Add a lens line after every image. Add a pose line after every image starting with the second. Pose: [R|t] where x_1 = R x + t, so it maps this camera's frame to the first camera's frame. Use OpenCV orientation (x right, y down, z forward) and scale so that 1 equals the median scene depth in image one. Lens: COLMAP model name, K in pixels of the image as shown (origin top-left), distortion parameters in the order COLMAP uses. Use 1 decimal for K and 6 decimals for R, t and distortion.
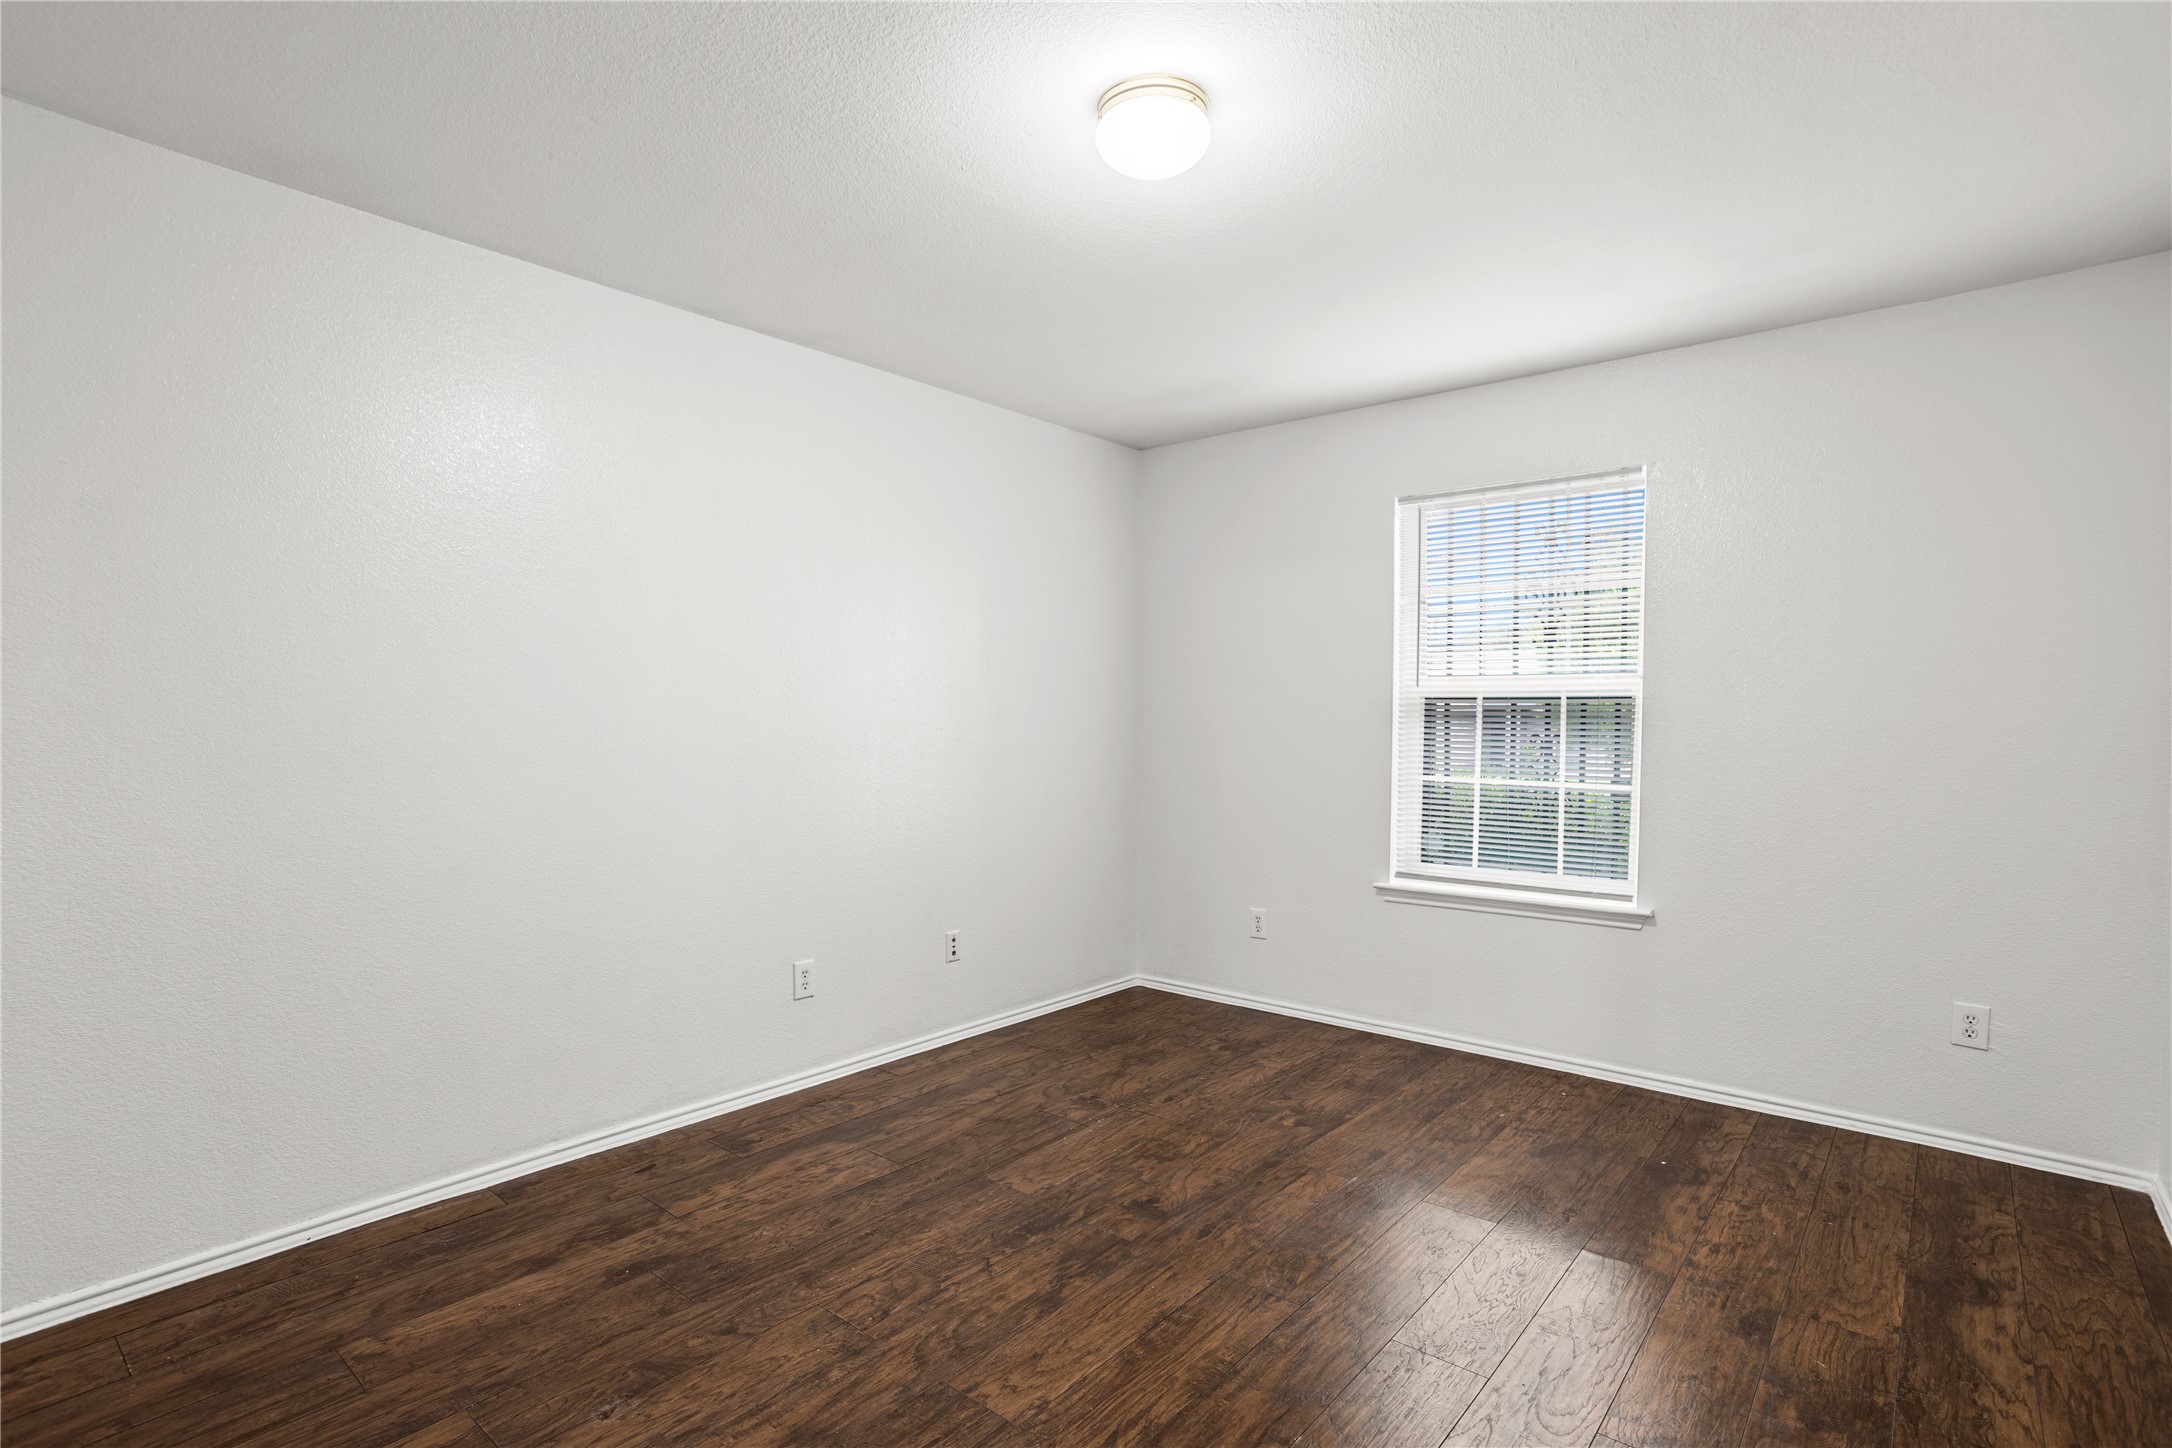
lens RADIAL K [[1062.0, 0, 1086.2], [0, 1062.0, 769.6], [0, 0, 1]] dist [-0.040918, 0.037650]
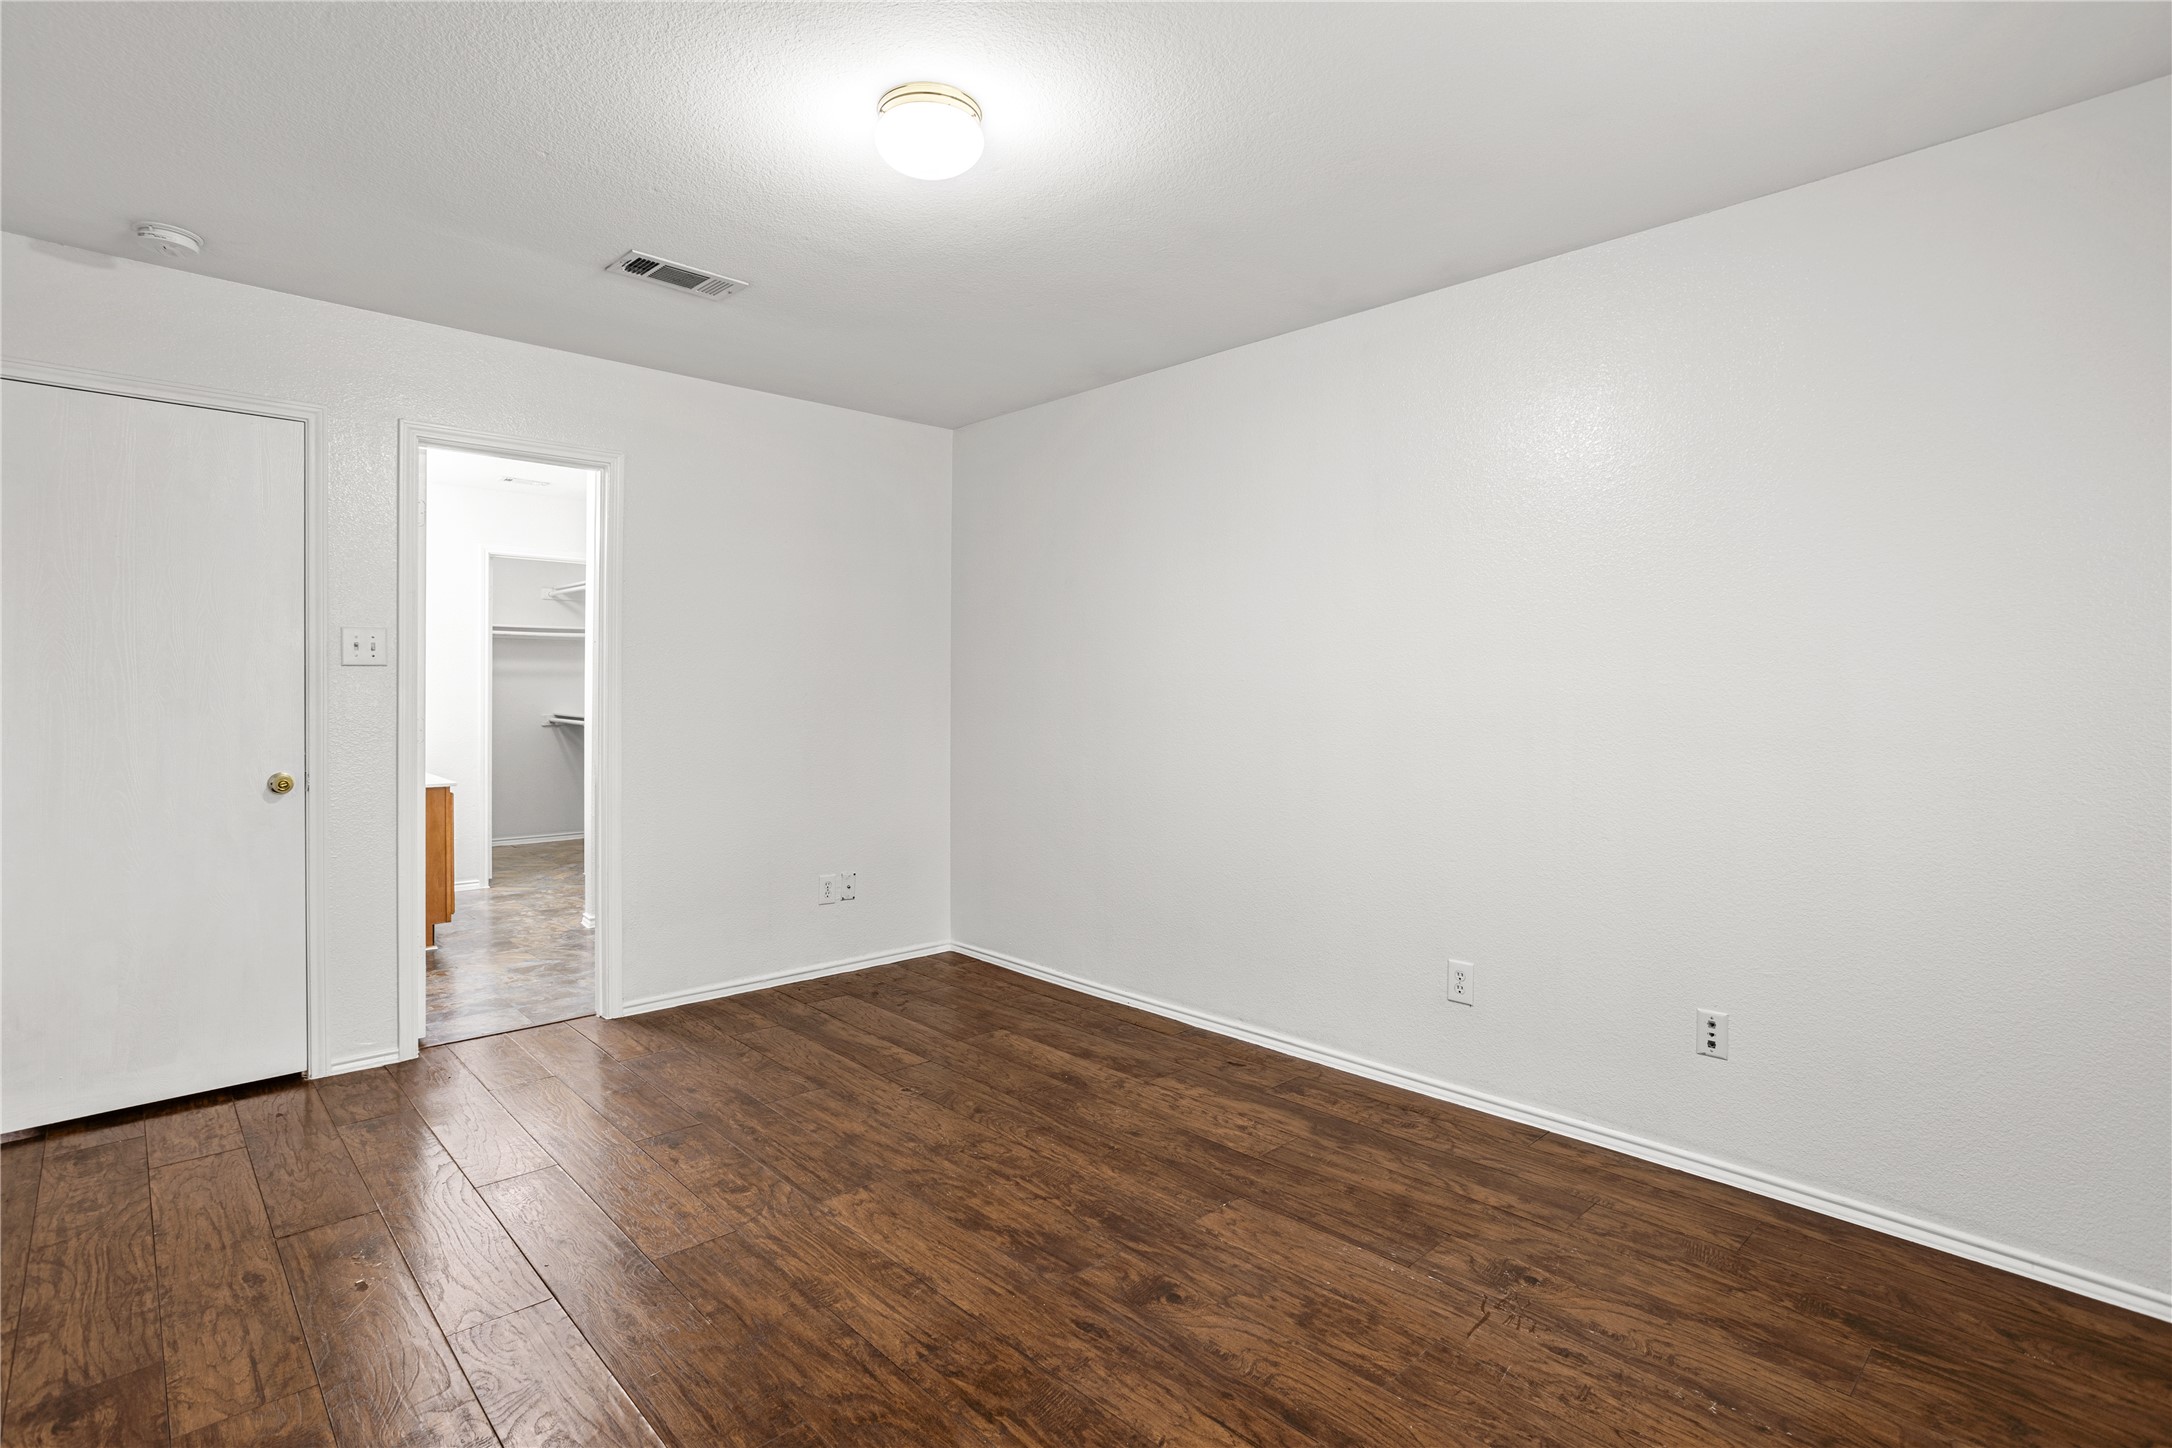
lens RADIAL K [[1060.3, 0, 1086.0], [0, 1060.3, 724.0], [0, 0, 1]] dist [-0.041574, 0.032687]
pose [[-0.121562, 0.024167, -0.992290, 0.838303], [-0.046667, 0.998459, 0.030035, -0.042095], [0.991486, 0.049958, -0.120247, 1.002739]]
